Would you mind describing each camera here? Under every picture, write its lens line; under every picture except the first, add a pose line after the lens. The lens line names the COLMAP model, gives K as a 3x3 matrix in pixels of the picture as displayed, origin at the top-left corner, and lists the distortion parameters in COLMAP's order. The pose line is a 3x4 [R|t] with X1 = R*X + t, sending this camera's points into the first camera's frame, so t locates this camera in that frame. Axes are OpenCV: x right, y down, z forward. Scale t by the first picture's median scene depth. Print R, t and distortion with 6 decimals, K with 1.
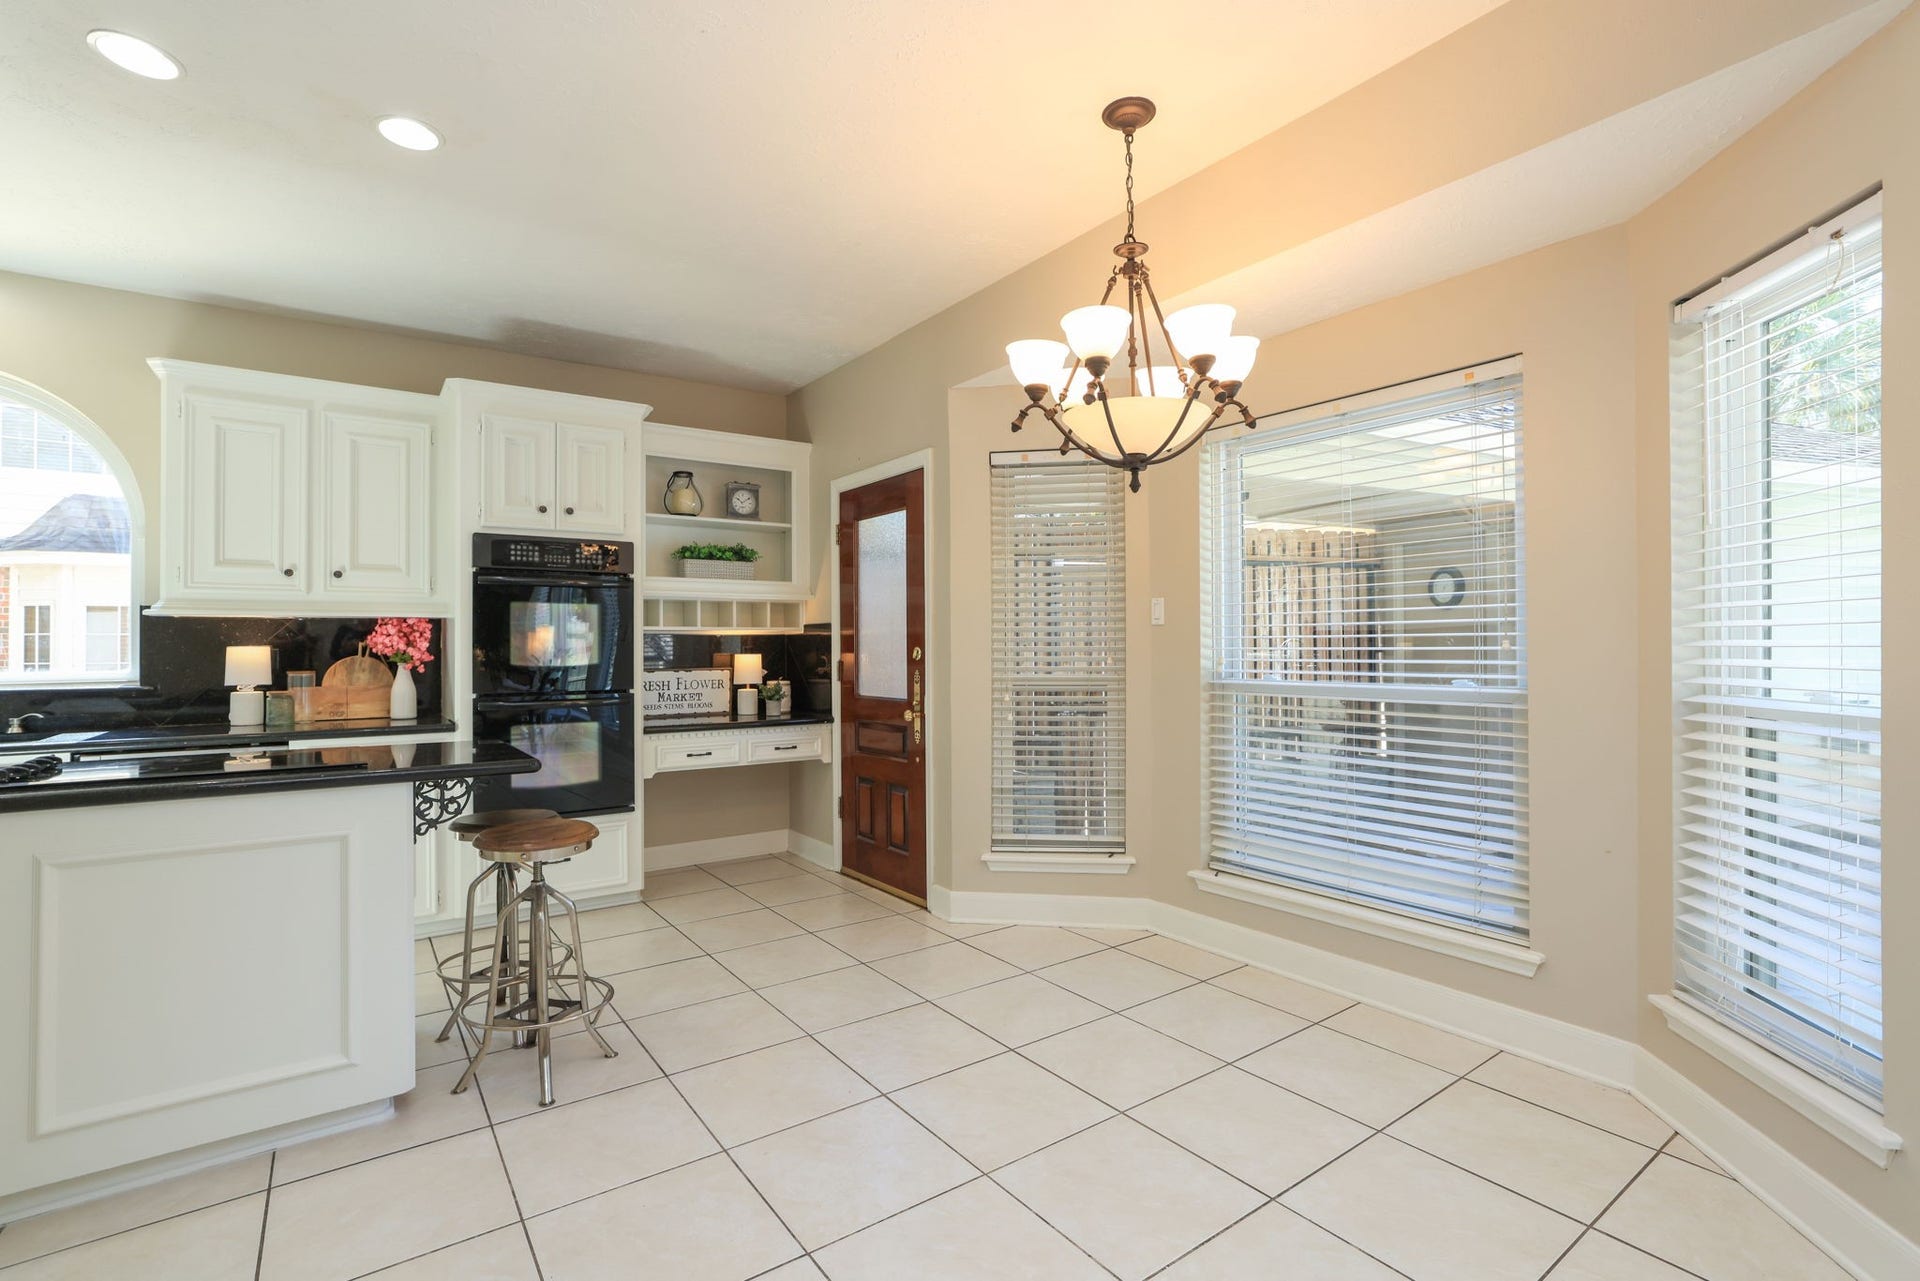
lens RADIAL K [[873.4, 0, 969.0], [0, 873.4, 639.0], [0, 0, 1]] dist [-0.051513, 0.025074]
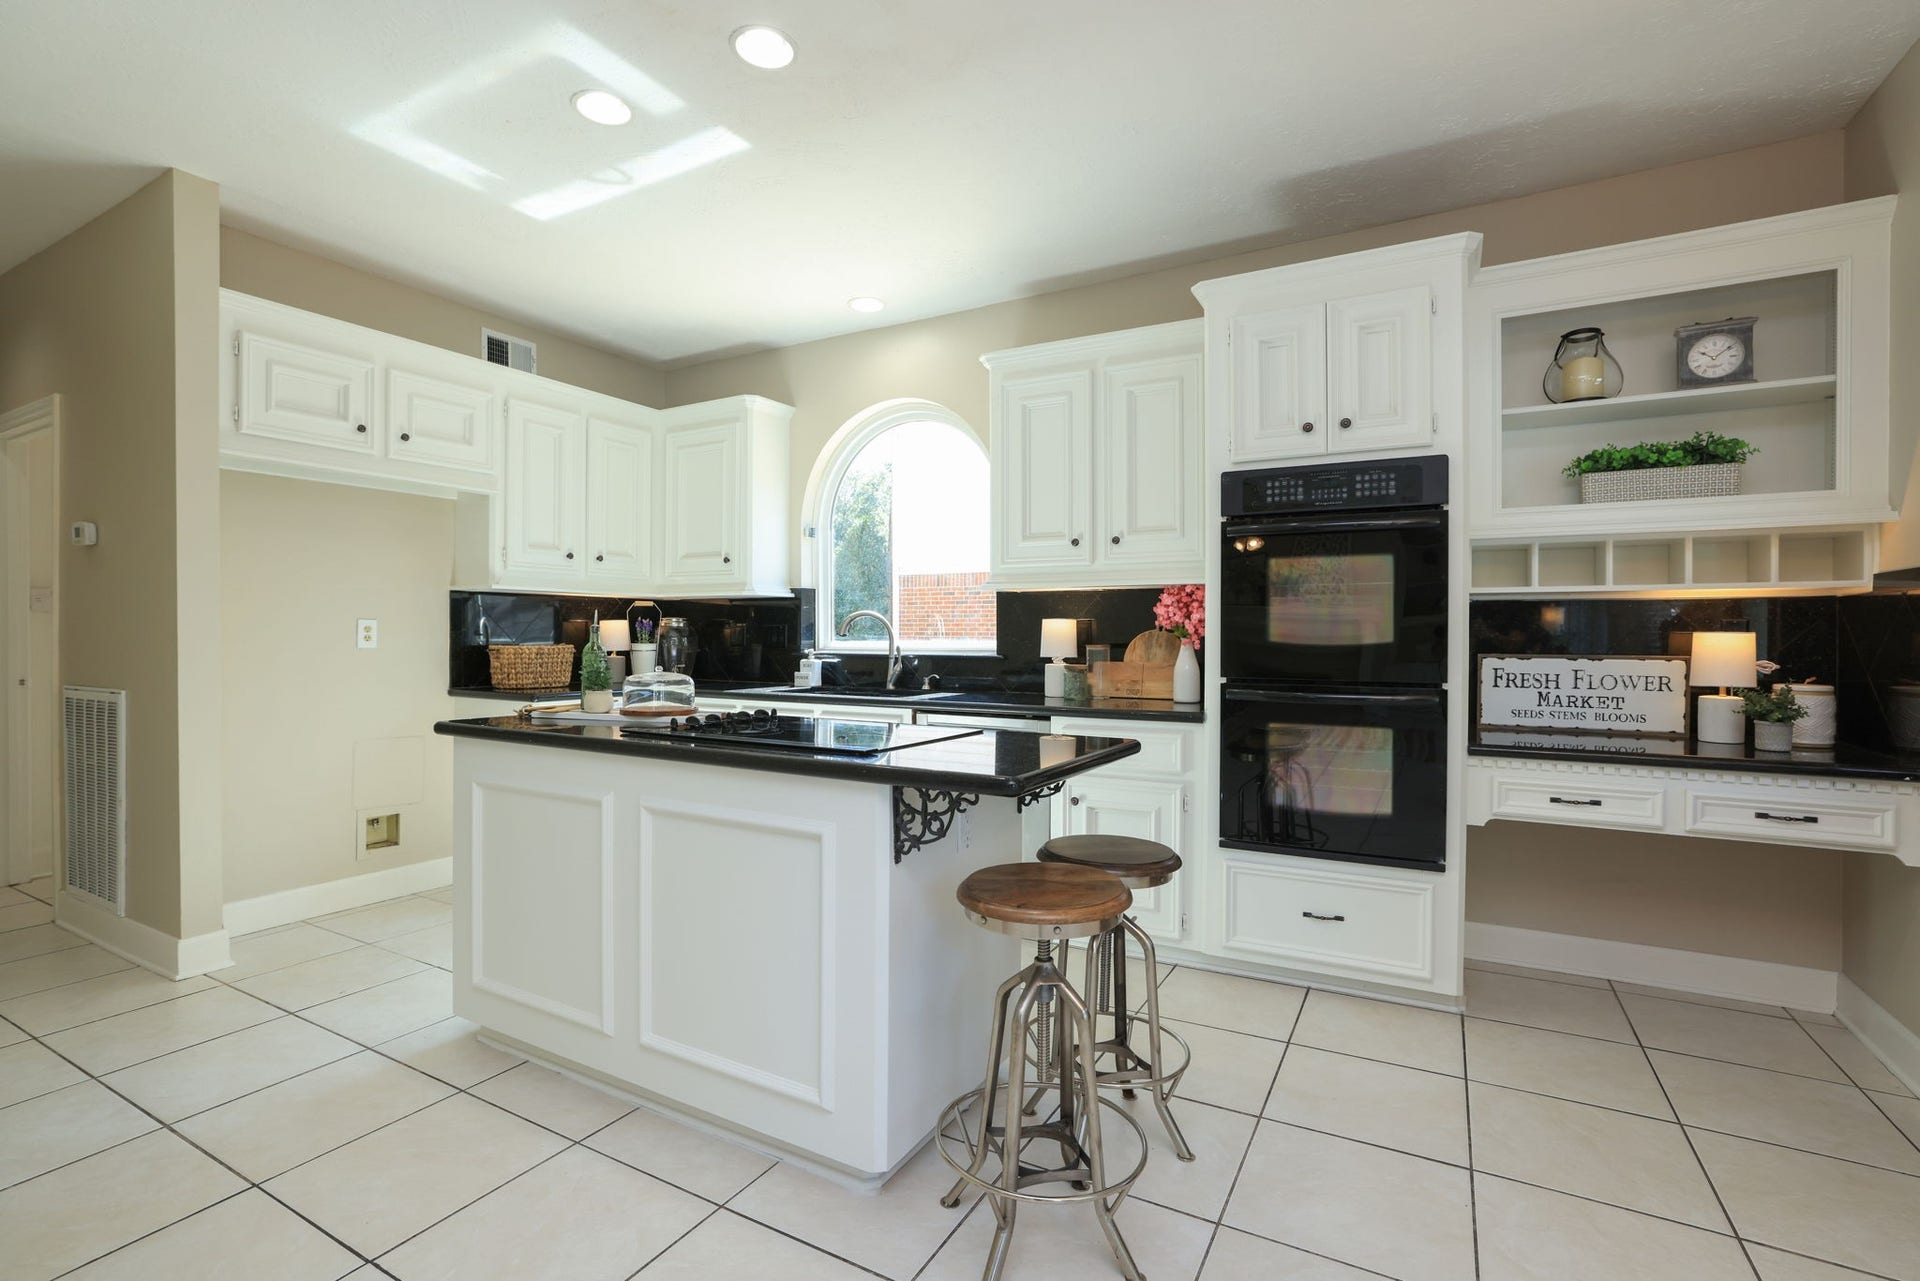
lens RADIAL K [[873.4, 0, 969.0], [0, 873.4, 639.0], [0, 0, 1]] dist [-0.051513, 0.025074]
pose [[0.406712, 0.011705, -0.913482, 0.052236], [0.003157, 0.999894, 0.014218, 0.015197], [0.913551, -0.008667, 0.406632, 0.425681]]
